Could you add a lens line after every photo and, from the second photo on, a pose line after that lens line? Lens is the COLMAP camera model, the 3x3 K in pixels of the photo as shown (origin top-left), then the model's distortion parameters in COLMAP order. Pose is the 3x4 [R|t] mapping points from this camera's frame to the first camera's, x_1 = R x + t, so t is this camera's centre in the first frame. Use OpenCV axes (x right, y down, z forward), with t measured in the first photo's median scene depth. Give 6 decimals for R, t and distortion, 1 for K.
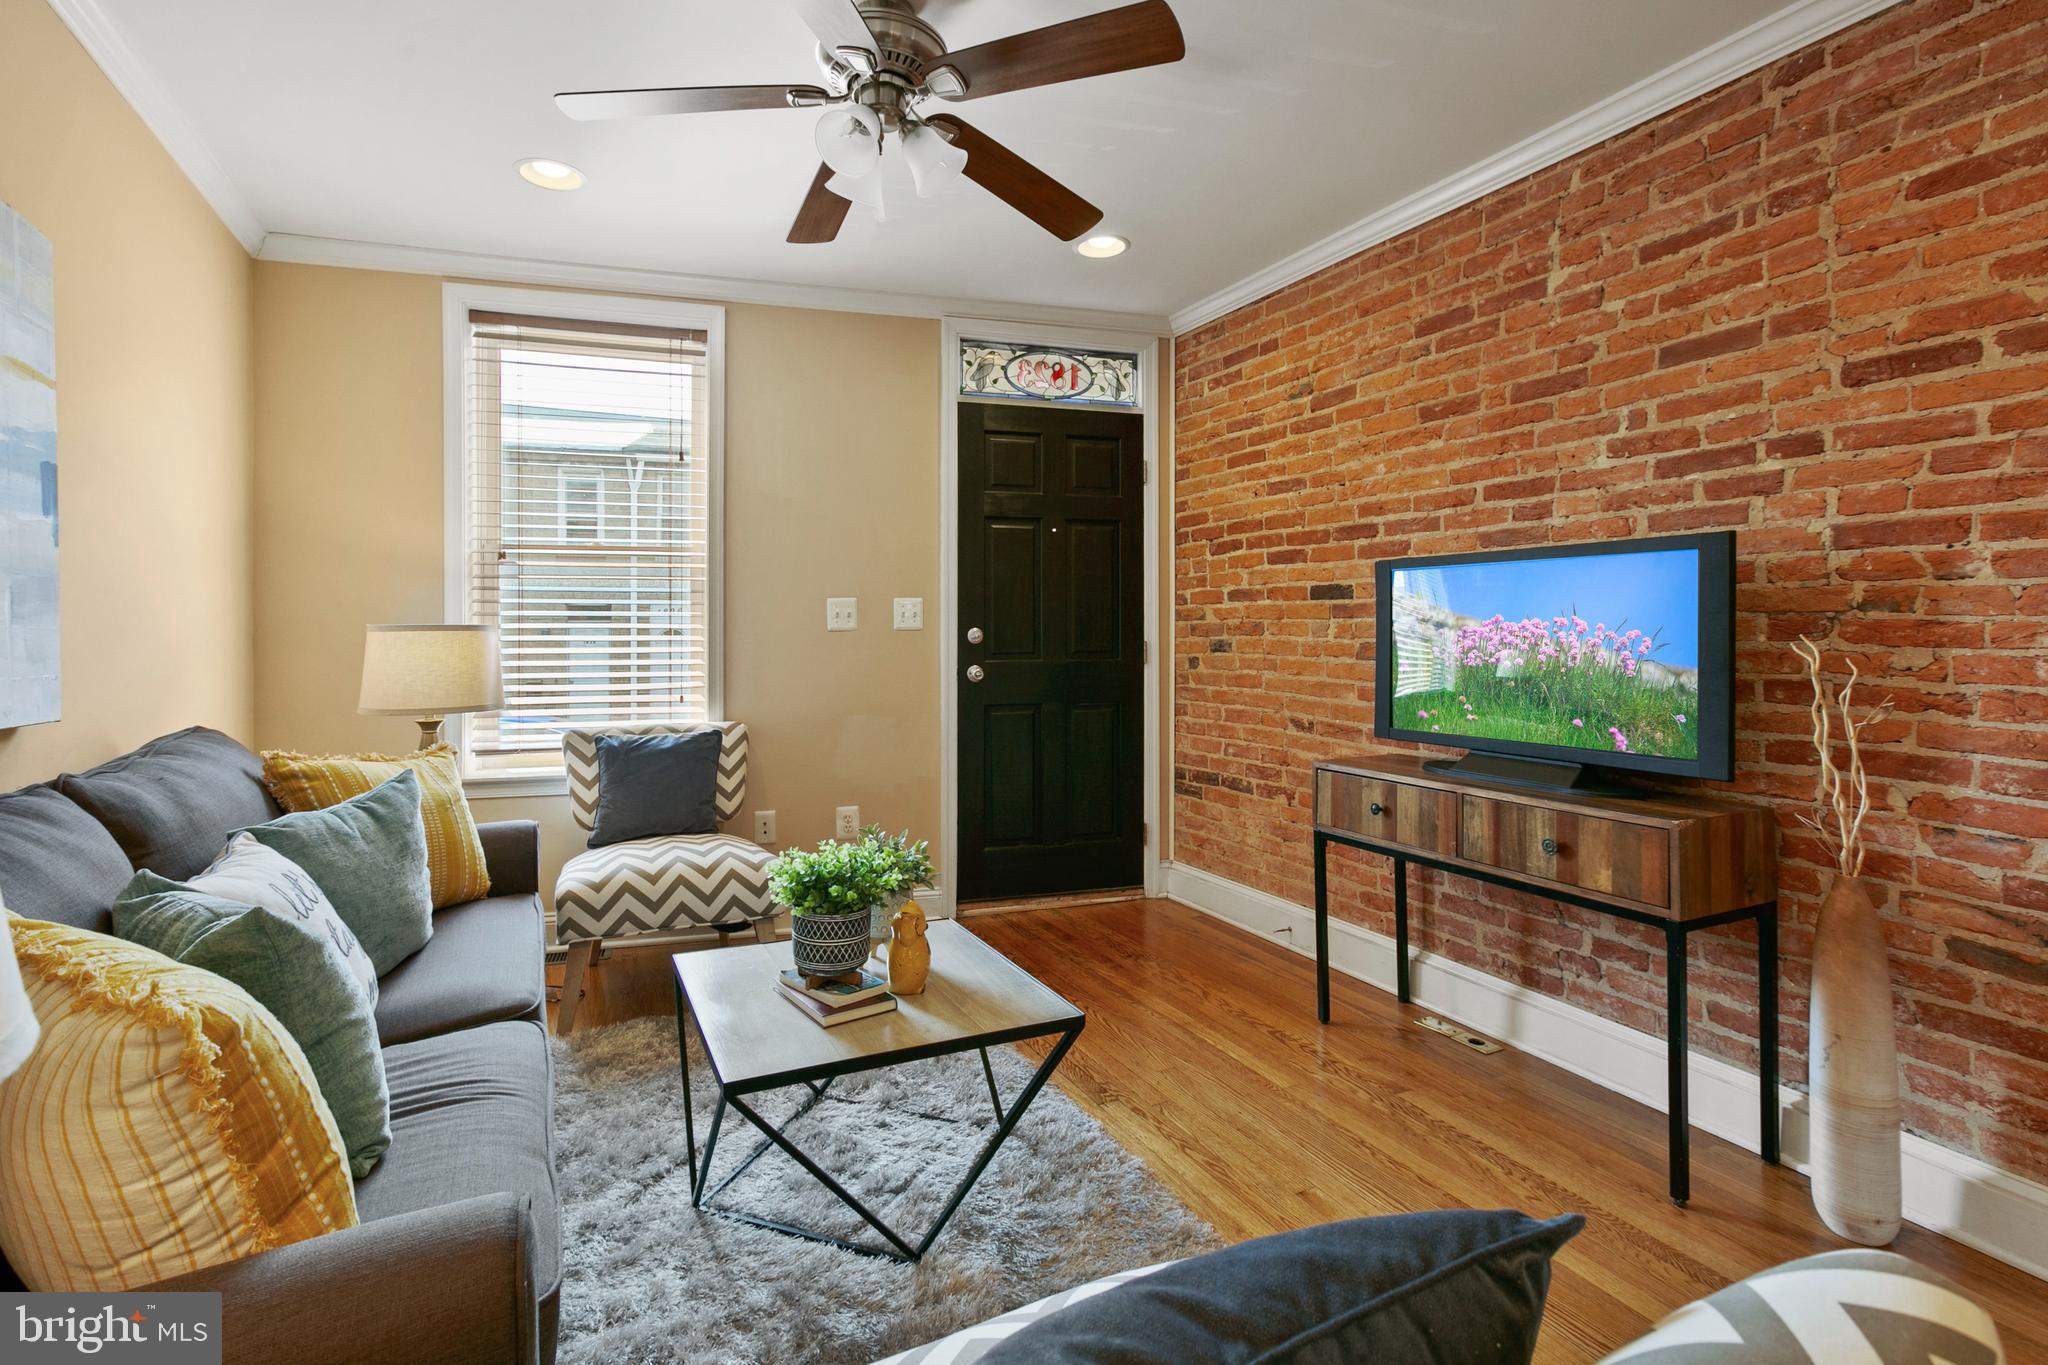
lens RADIAL K [[952.5, 0, 1010.7], [0, 952.5, 637.0], [0, 0, 1]] dist [-0.000853, 0.009527]
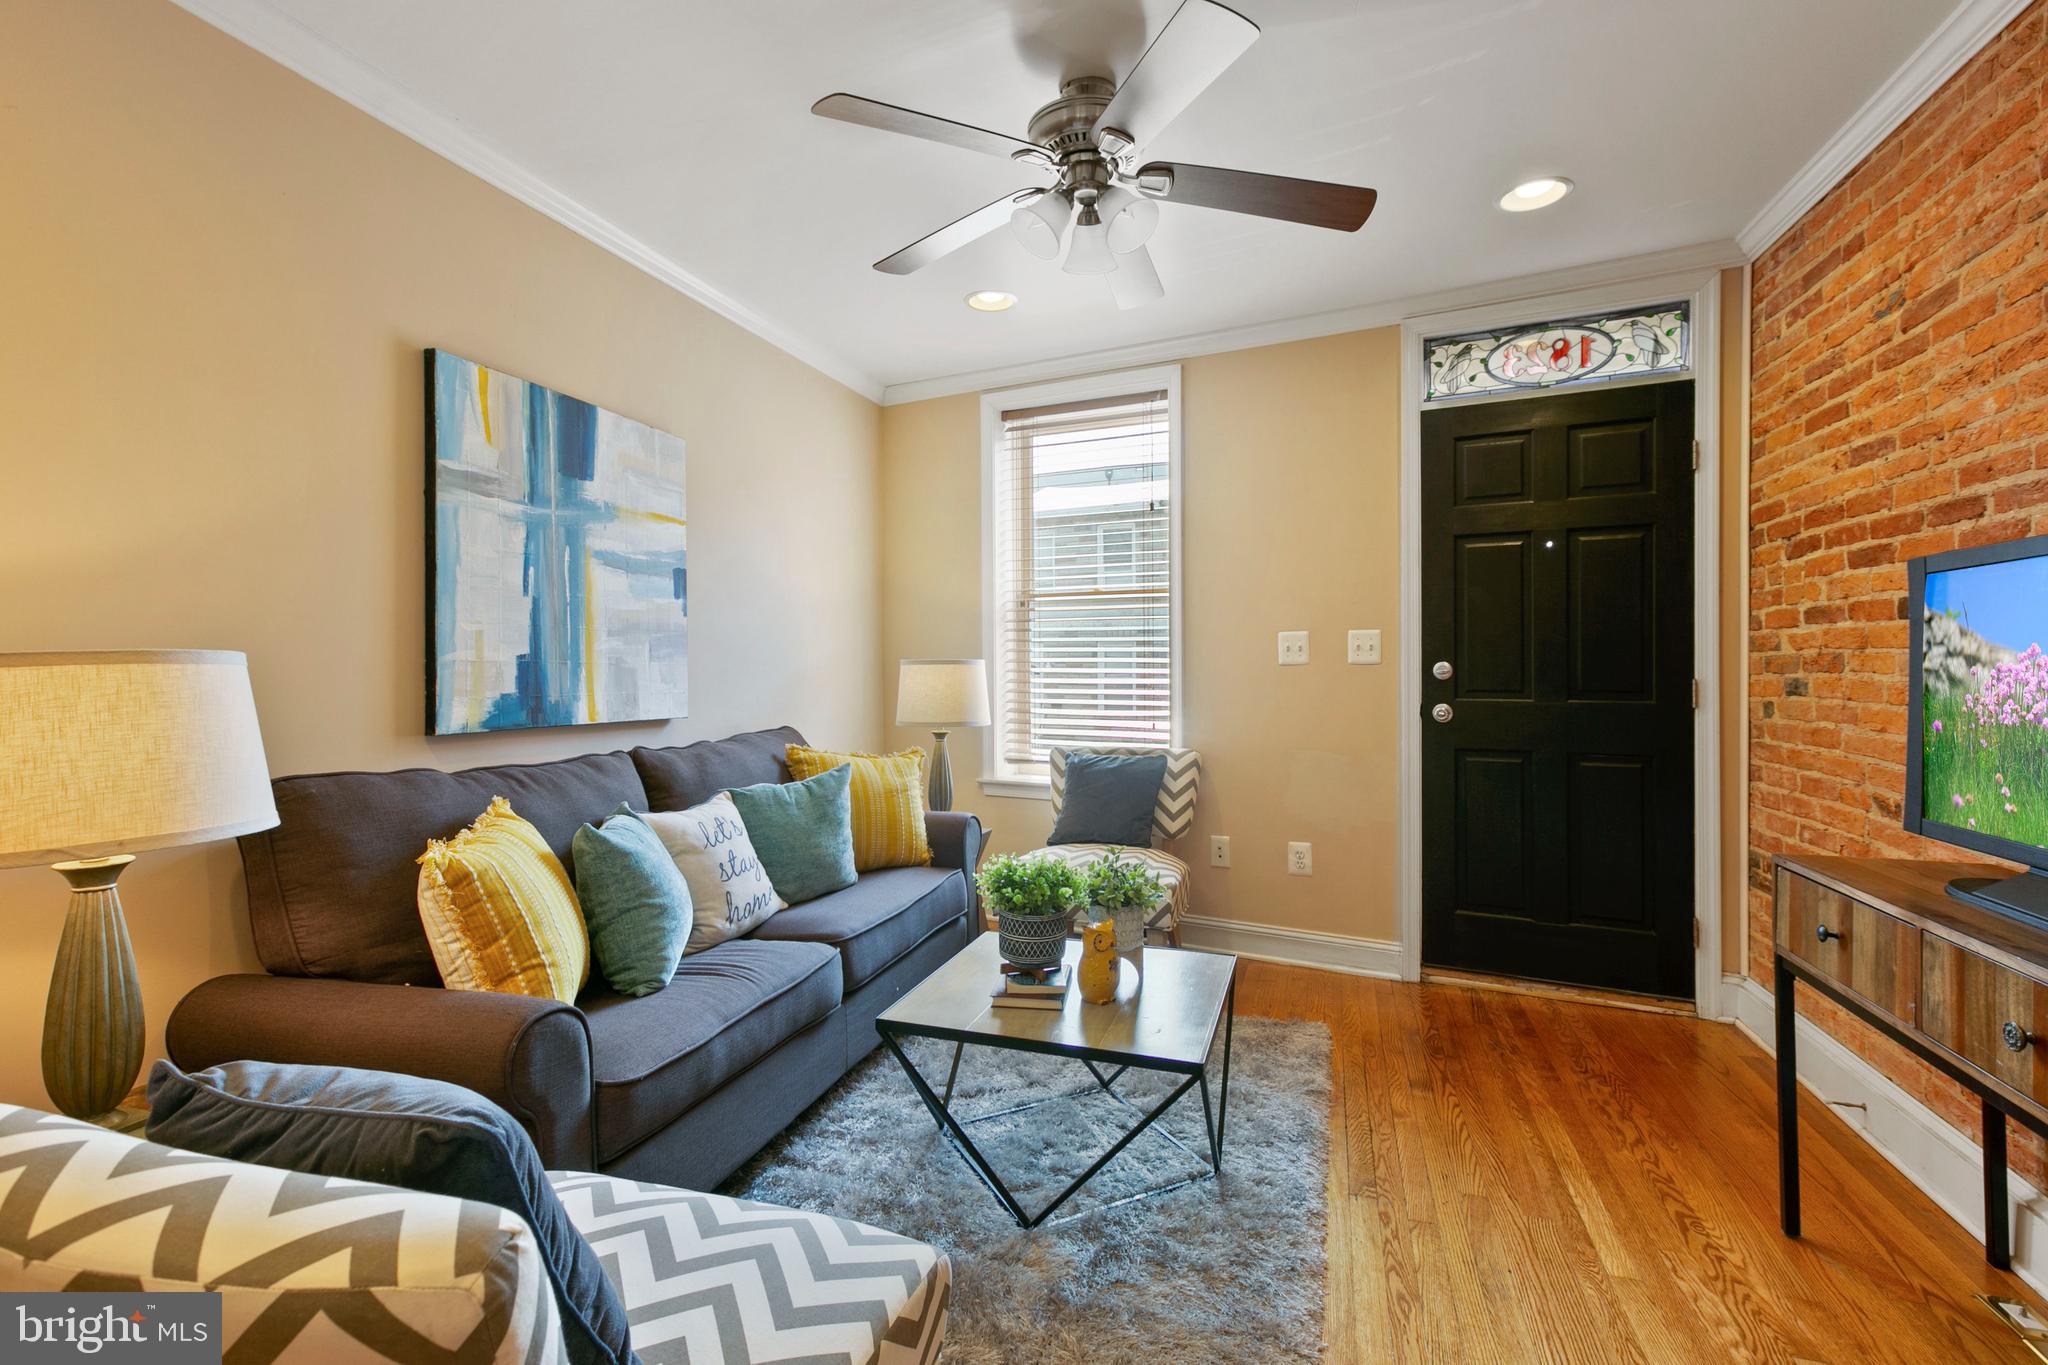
lens RADIAL K [[952.5, 0, 1018.2], [0, 952.5, 683.1], [0, 0, 1]] dist [-0.000853, 0.009527]
pose [[0.722696, 0.014737, -0.691009, 0.316869], [-0.004279, 0.999849, 0.016849, -0.003246], [0.691153, -0.009220, 0.722650, 0.090541]]
